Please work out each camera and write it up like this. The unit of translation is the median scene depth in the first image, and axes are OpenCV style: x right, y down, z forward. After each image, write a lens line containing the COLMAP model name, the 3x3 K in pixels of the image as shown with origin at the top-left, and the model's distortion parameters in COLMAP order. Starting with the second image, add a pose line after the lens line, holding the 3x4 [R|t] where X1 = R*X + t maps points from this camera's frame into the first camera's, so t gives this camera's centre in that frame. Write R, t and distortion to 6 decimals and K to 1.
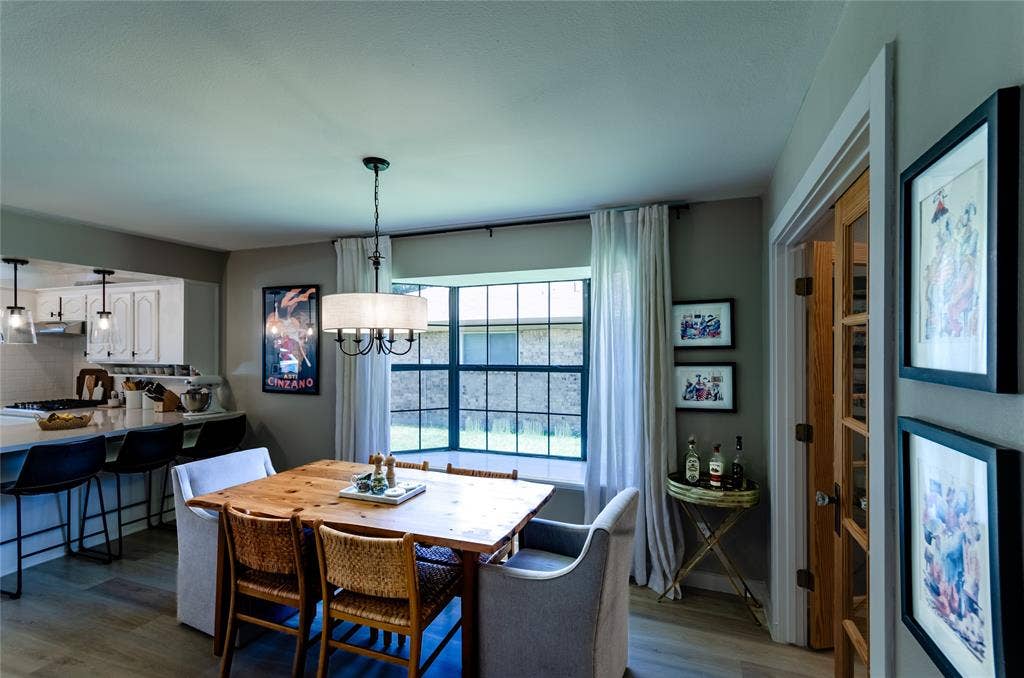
lens RADIAL K [[463.4, 0, 538.0], [0, 463.4, 345.3], [0, 0, 1]] dist [0.002148, 0.000282]
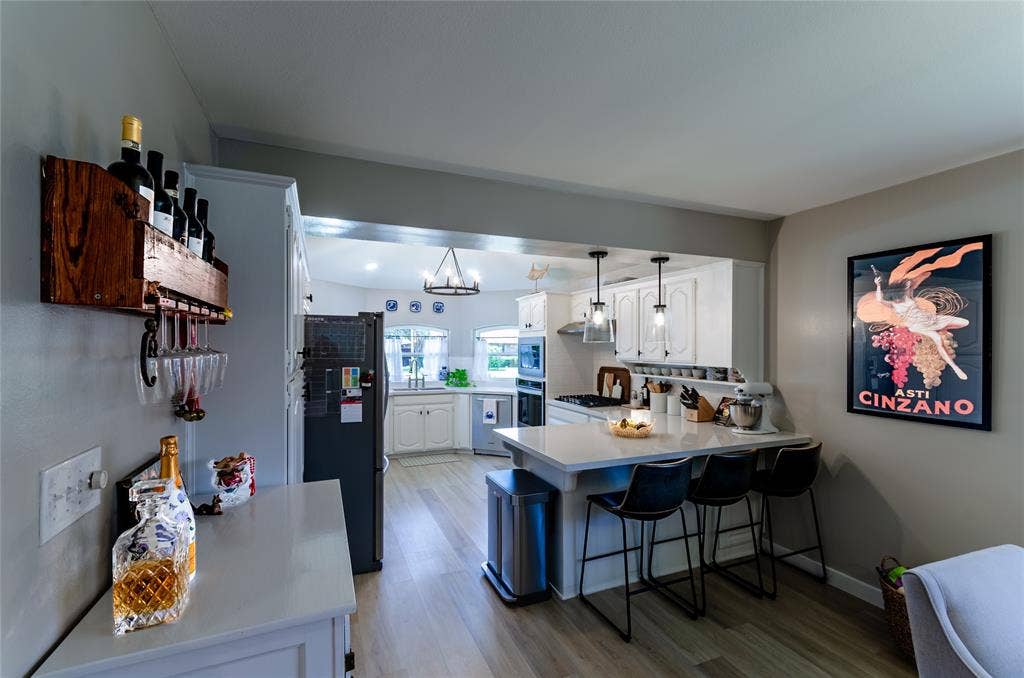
lens RADIAL K [[465.7, 0, 510.9], [0, 465.7, 345.6], [0, 0, 1]] dist [0.001589, 0.000522]
pose [[0.672805, 0.000905, -0.739819, -0.409076], [0.001438, 0.999996, 0.002530, 0.001049], [0.739818, -0.002766, 0.672801, 0.175286]]
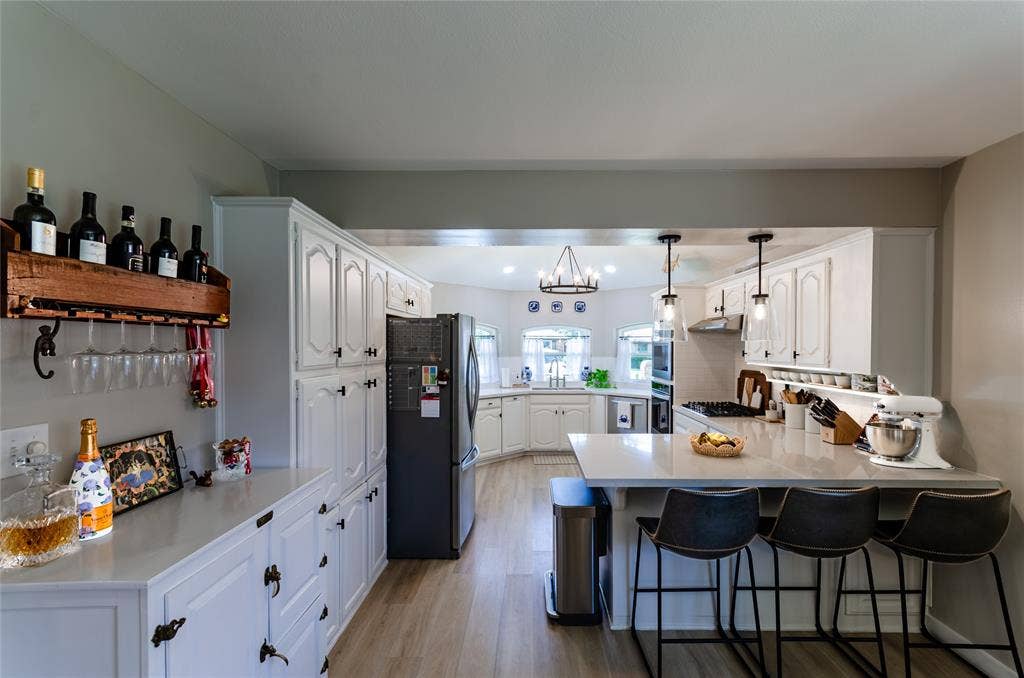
lens RADIAL K [[462.0, 0, 516.8], [0, 462.0, 352.2], [0, 0, 1]] dist [0.000289, 0.000188]
pose [[0.317585, 0.013919, -0.948128, -0.336010], [0.004109, 0.999863, 0.016055, 0.001471], [0.948221, -0.008994, 0.317484, 0.371148]]
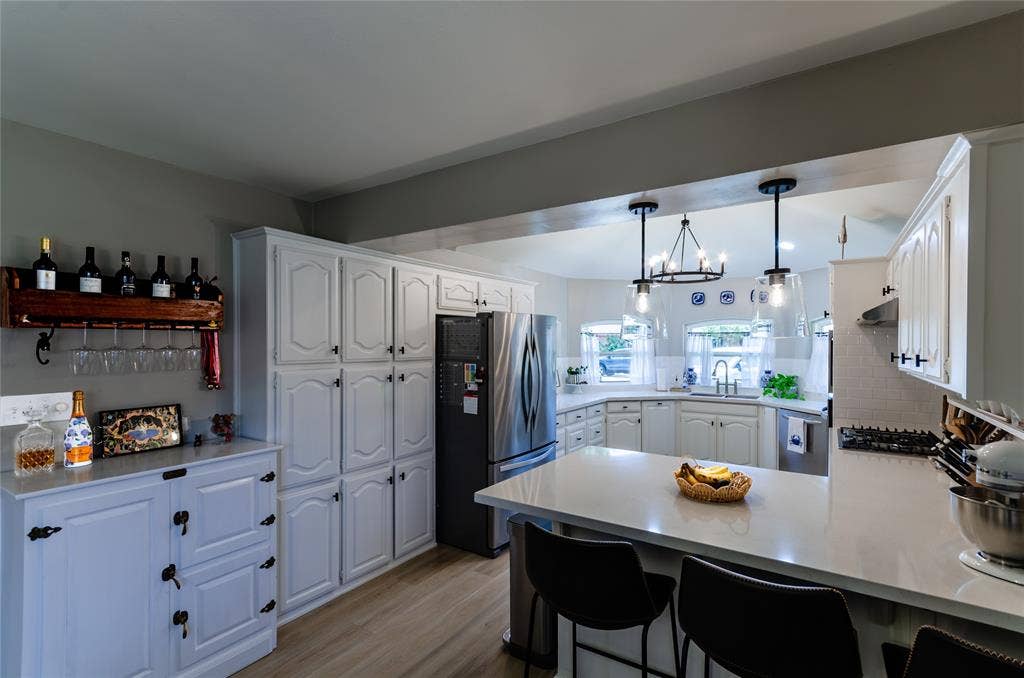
lens RADIAL K [[465.7, 0, 510.9], [0, 465.7, 345.6], [0, 0, 1]] dist [0.001589, 0.000522]
pose [[-0.243596, 0.005849, -0.969859, -0.353563], [0.002626, 0.999982, 0.005372, 0.000957], [0.969873, -0.001238, -0.243607, 0.739126]]
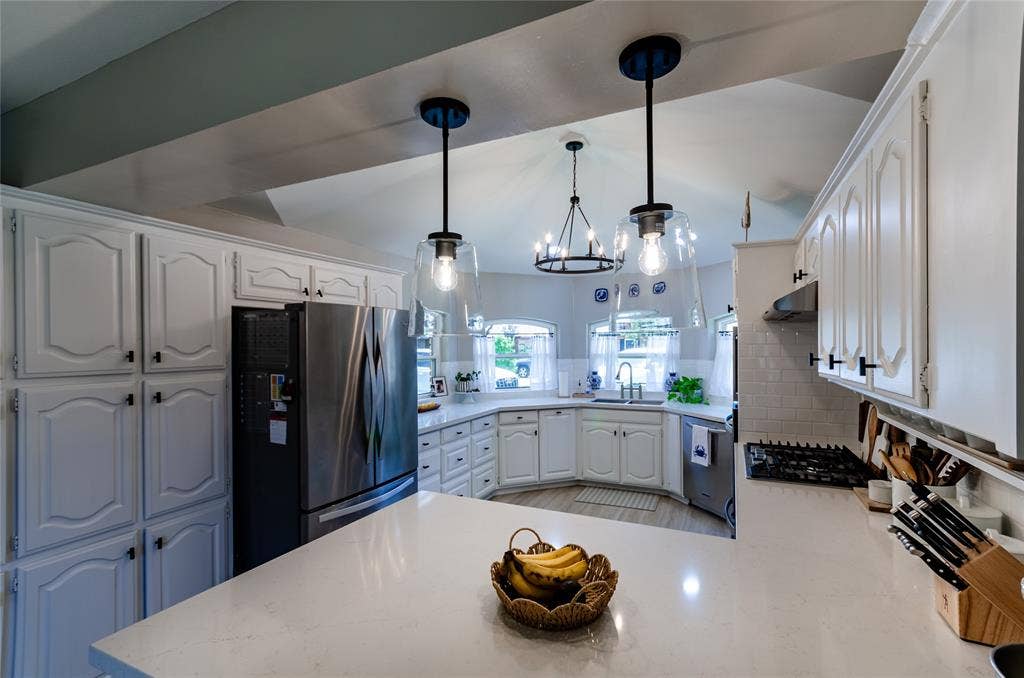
lens RADIAL K [[454.5, 0, 512.2], [0, 454.5, 346.7], [0, 0, 1]] dist [-0.000671, 0.000380]
pose [[-0.096702, 0.004222, -0.995304, -0.580356], [0.011347, 0.999931, 0.003139, 0.003426], [0.995249, -0.010990, -0.096743, 0.819974]]
